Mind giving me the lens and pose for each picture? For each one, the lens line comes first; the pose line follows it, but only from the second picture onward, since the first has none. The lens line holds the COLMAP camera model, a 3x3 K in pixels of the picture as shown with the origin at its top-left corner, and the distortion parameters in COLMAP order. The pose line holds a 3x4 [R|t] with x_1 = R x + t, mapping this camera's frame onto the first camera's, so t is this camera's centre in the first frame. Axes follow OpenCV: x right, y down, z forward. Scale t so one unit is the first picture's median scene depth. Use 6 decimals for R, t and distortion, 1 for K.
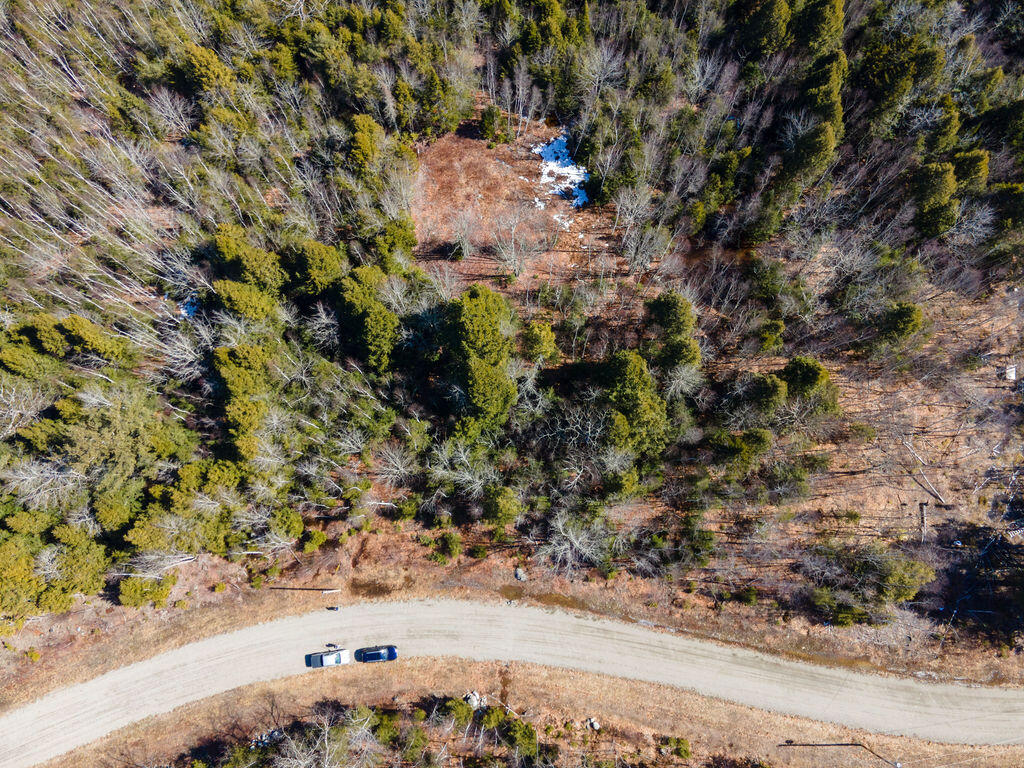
lens RADIAL K [[738.2, 0, 513.7], [0, 738.2, 383.5], [0, 0, 1]] dist [0.033300, 0.028740]
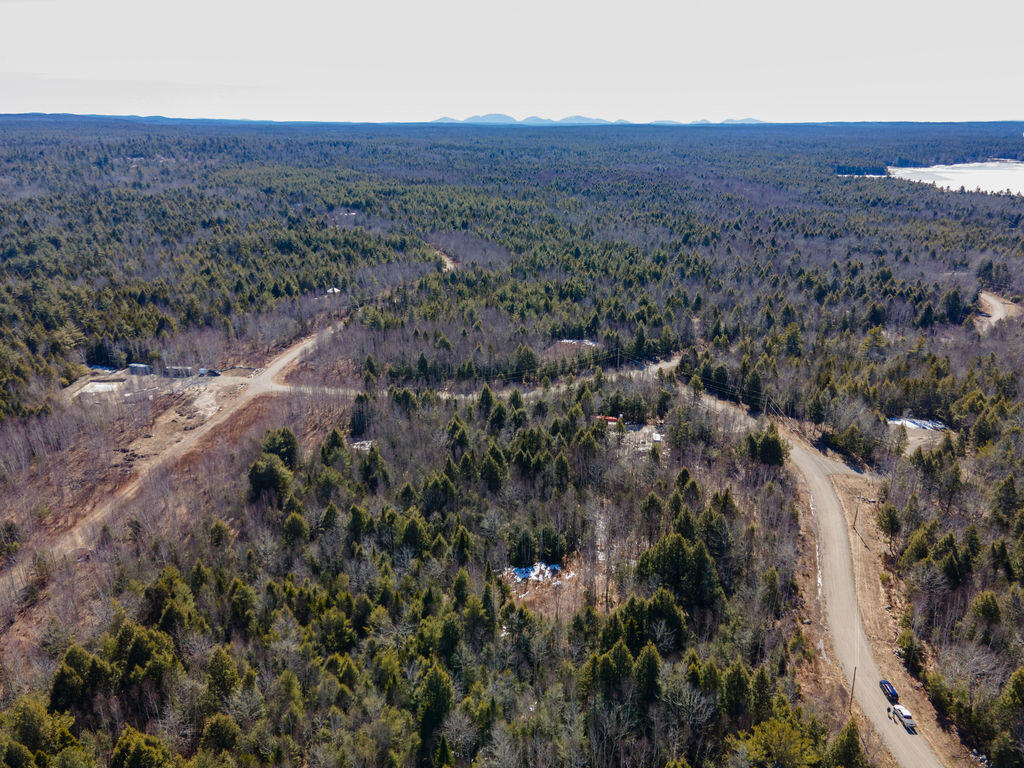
lens RADIAL K [[738.2, 0, 513.7], [0, 738.2, 383.5], [0, 0, 1]] dist [0.033300, 0.028740]
pose [[0.153361, -0.313506, 0.937120, -1.388161], [0.963068, 0.259812, -0.070690, -0.356269], [-0.221313, 0.913352, 0.341772, 0.135156]]
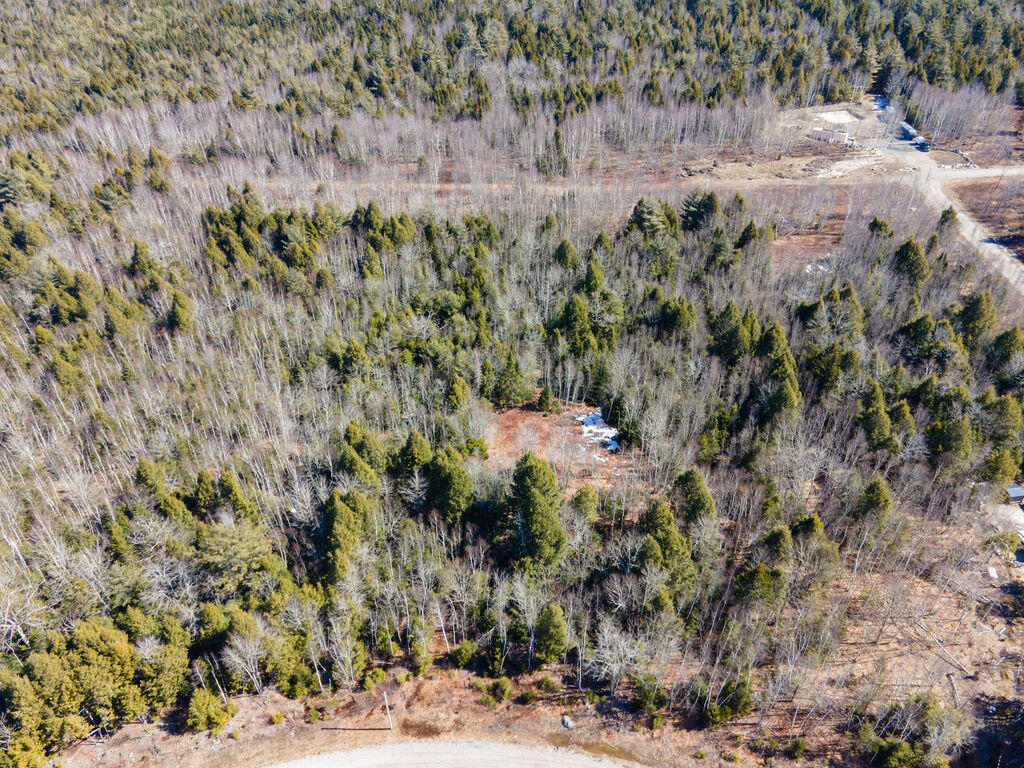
lens RADIAL K [[738.2, 0, 513.7], [0, 738.2, 383.5], [0, 0, 1]] dist [0.033300, 0.028740]
pose [[0.998453, 0.034720, -0.043434, -0.036330], [-0.054345, 0.774705, -0.629983, 0.541150], [0.011775, 0.631369, 0.775393, -0.094867]]
